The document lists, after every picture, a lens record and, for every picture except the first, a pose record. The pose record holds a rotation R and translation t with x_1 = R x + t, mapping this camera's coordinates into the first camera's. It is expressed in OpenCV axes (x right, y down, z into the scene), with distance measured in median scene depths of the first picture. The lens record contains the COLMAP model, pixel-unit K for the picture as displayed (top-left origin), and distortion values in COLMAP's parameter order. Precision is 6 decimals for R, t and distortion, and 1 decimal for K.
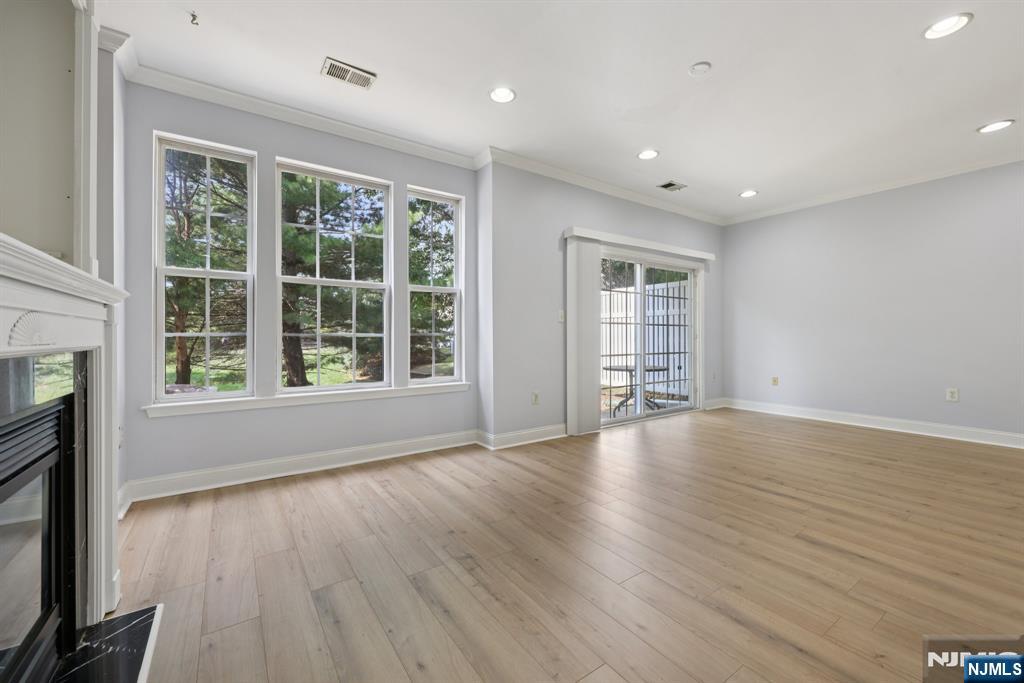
lens RADIAL K [[413.2, 0, 515.7], [0, 413.2, 336.6], [0, 0, 1]] dist [0.001709, 0.000261]
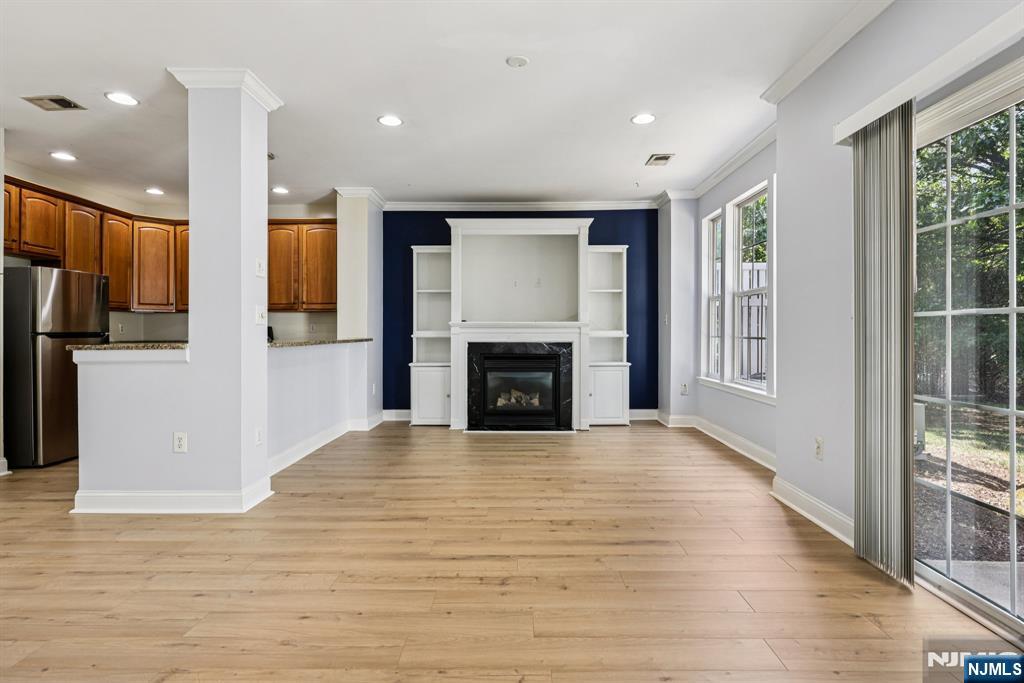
lens RADIAL K [[521.9, 0, 514.1], [0, 521.9, 329.7], [0, 0, 1]] dist [0.000804, 0.000484]
pose [[-0.584571, -0.002479, -0.811339, 0.968369], [0.002671, 0.999984, -0.004981, -0.020750], [0.811338, -0.005079, -0.584555, 1.153791]]
